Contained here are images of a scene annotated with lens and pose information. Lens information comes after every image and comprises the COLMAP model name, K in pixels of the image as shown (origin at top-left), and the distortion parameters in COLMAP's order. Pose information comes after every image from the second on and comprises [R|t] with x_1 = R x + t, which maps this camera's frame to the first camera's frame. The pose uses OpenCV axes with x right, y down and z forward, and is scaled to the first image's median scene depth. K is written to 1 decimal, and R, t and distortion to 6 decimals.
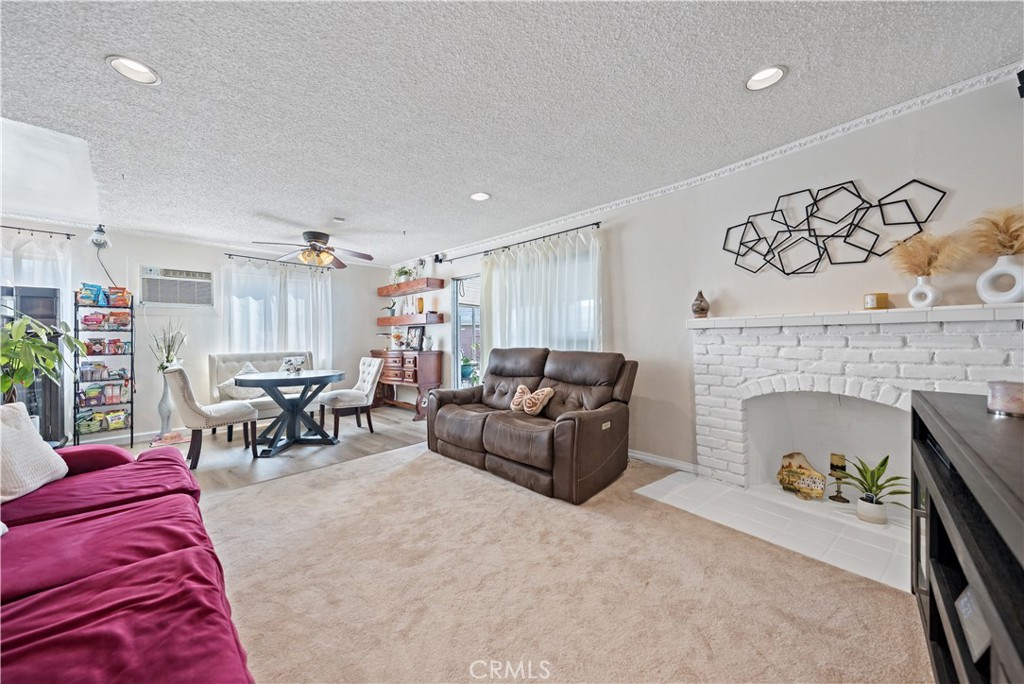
lens RADIAL K [[360.0, 0, 510.8], [0, 360.0, 338.7], [0, 0, 1]] dist [-0.000900, 0.000266]
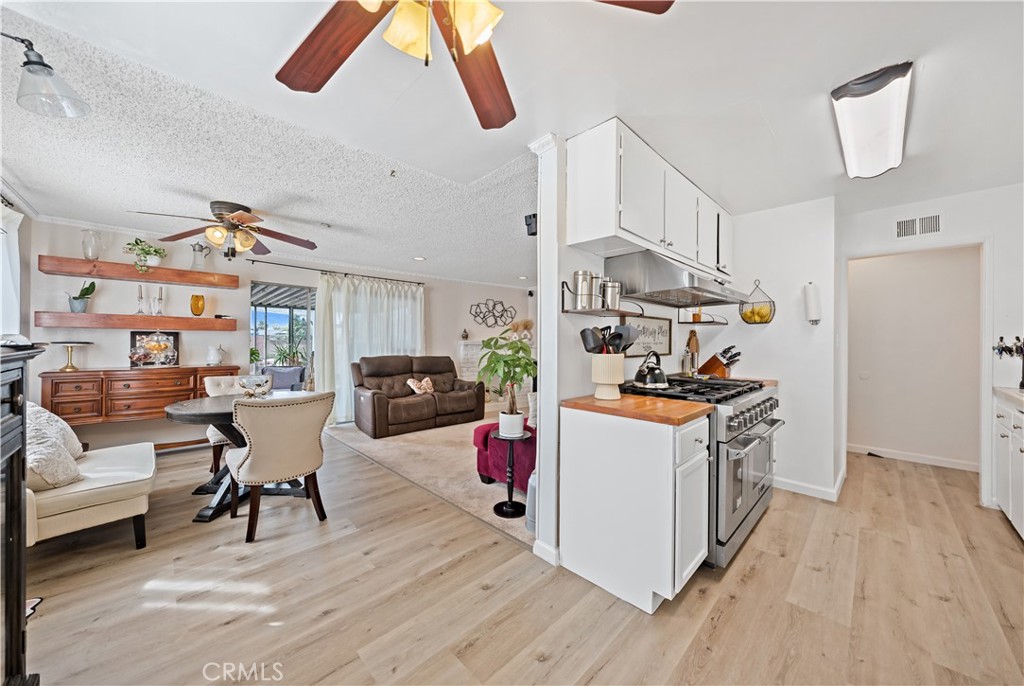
lens RADIAL K [[360.0, 0, 510.8], [0, 360.0, 339.7], [0, 0, 1]] dist [-0.000900, 0.000266]
pose [[0.030031, 0.018020, 0.999387, -1.740152], [-0.002385, 0.999836, -0.017957, -0.016704], [-0.999546, -0.001844, 0.030069, 0.591541]]
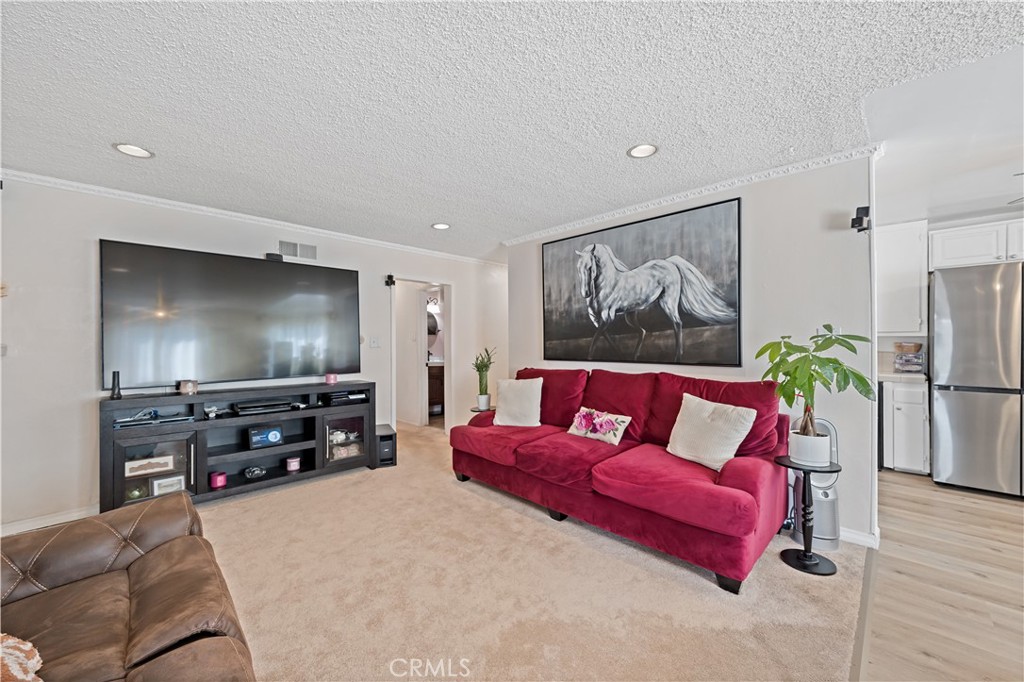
lens RADIAL K [[388.2, 0, 510.0], [0, 388.2, 345.0], [0, 0, 1]] dist [0.000832, 0.000051]
pose [[-0.999644, 0.019579, 0.018113, -0.335437], [0.019733, 0.999771, 0.008338, -0.037036], [-0.017946, 0.008692, -0.999801, 1.339304]]
